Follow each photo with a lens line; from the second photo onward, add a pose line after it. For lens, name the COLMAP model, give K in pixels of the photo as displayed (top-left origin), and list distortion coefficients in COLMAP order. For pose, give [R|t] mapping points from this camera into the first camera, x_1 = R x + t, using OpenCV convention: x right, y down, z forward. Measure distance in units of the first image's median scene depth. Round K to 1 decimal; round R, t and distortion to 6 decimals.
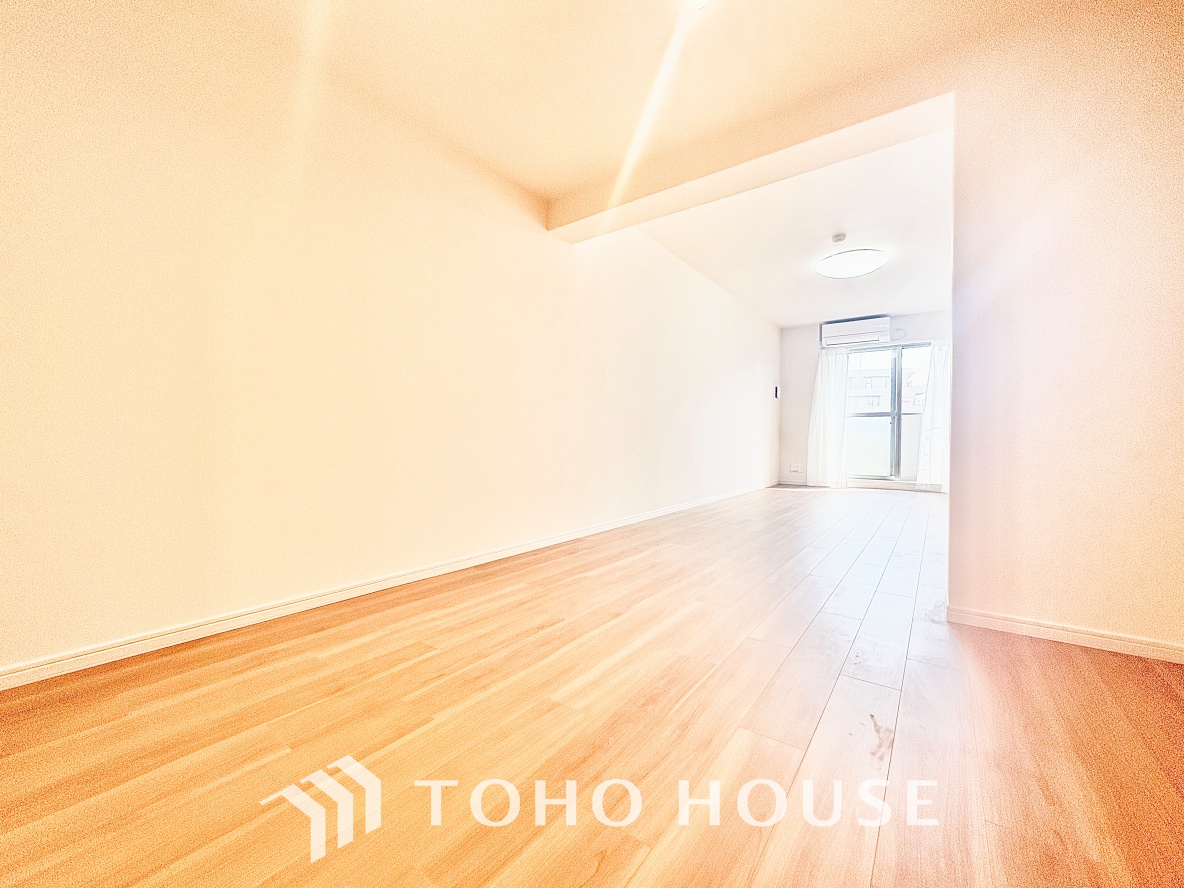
lens RADIAL K [[472.7, 0, 589.6], [0, 472.7, 444.2], [0, 0, 1]] dist [-0.000345, 0.001926]
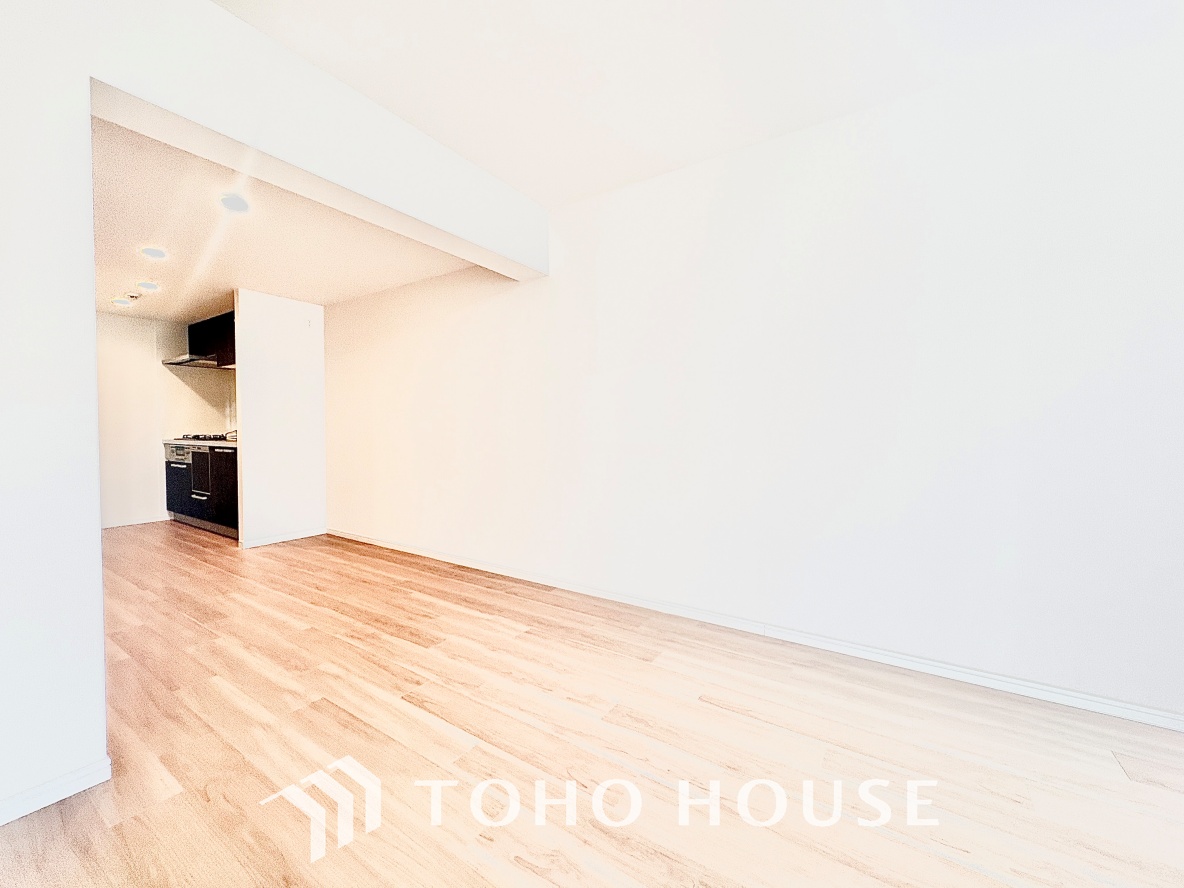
lens RADIAL K [[472.7, 0, 588.4], [0, 472.7, 447.3], [0, 0, 1]] dist [-0.000345, 0.001926]
pose [[0.050750, 0.029356, -0.998280, 1.505496], [-0.011305, 0.999521, 0.028818, -0.172130], [0.998647, 0.009823, 0.051058, 1.710736]]
